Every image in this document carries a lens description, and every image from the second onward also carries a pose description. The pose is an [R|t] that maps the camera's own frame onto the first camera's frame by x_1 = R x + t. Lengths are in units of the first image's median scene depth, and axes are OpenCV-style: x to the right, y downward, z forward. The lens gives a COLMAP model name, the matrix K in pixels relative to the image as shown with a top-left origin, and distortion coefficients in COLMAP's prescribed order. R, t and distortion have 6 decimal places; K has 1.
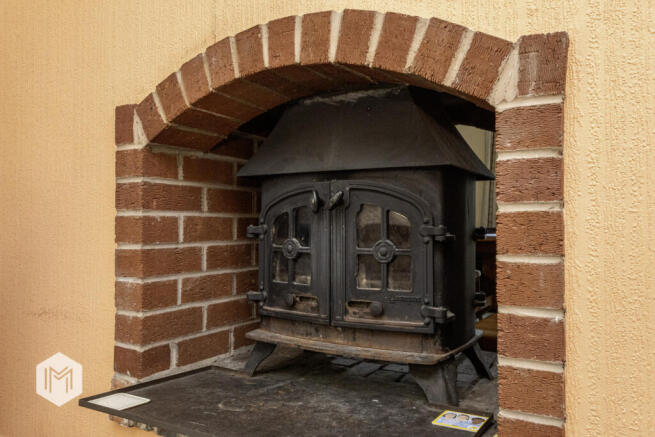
lens RADIAL K [[528.6, 0, 330.3], [0, 528.6, 220.6], [0, 0, 1]] dist [0.012409, 0.010664]
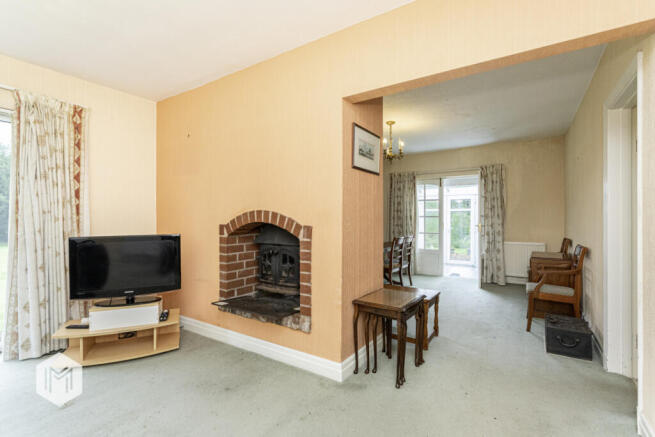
lens RADIAL K [[307.1, 0, 327.8], [0, 307.1, 220.2], [0, 0, 1]] dist [-0.004531, 0.000106]
pose [[0.998965, -0.002950, -0.045398, 0.451685], [0.003479, 0.999927, 0.011579, -0.274096], [0.045361, -0.011725, 0.998902, -1.113280]]
